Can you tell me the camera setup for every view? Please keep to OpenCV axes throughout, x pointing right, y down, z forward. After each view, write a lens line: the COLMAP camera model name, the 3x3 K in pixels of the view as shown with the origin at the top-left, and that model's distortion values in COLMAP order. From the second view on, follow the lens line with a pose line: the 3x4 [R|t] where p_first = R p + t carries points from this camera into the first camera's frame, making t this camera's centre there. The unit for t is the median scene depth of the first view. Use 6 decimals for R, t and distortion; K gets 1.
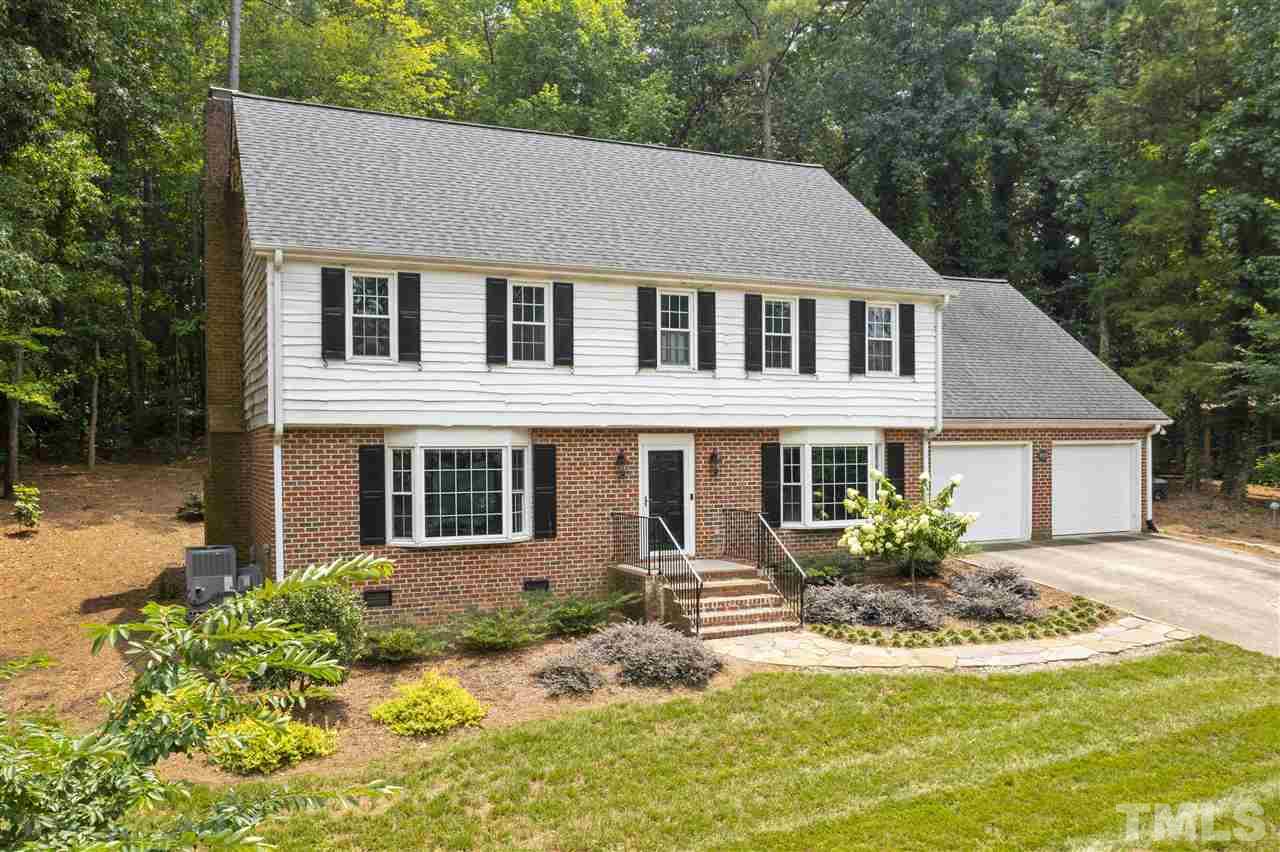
lens RADIAL K [[1043.0, 0, 652.9], [0, 1043.0, 447.9], [0, 0, 1]] dist [-0.012354, 0.002460]
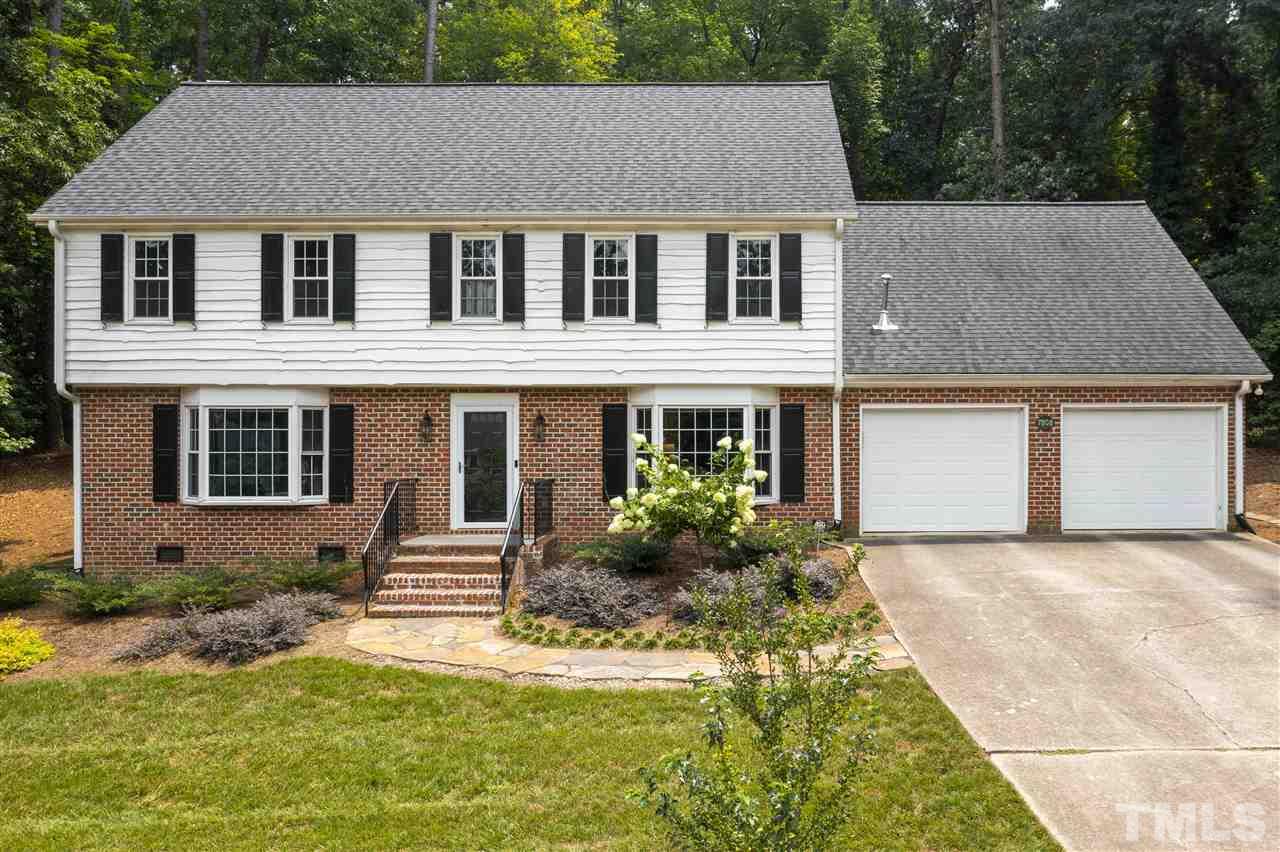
lens RADIAL K [[1043.0, 0, 666.3], [0, 1043.0, 393.3], [0, 0, 1]] dist [-0.012354, 0.002460]
pose [[0.909799, 0.000875, -0.415048, 0.536596], [-0.006349, 0.999910, -0.011809, -0.003874], [0.415000, 0.013379, 0.909723, 0.243919]]
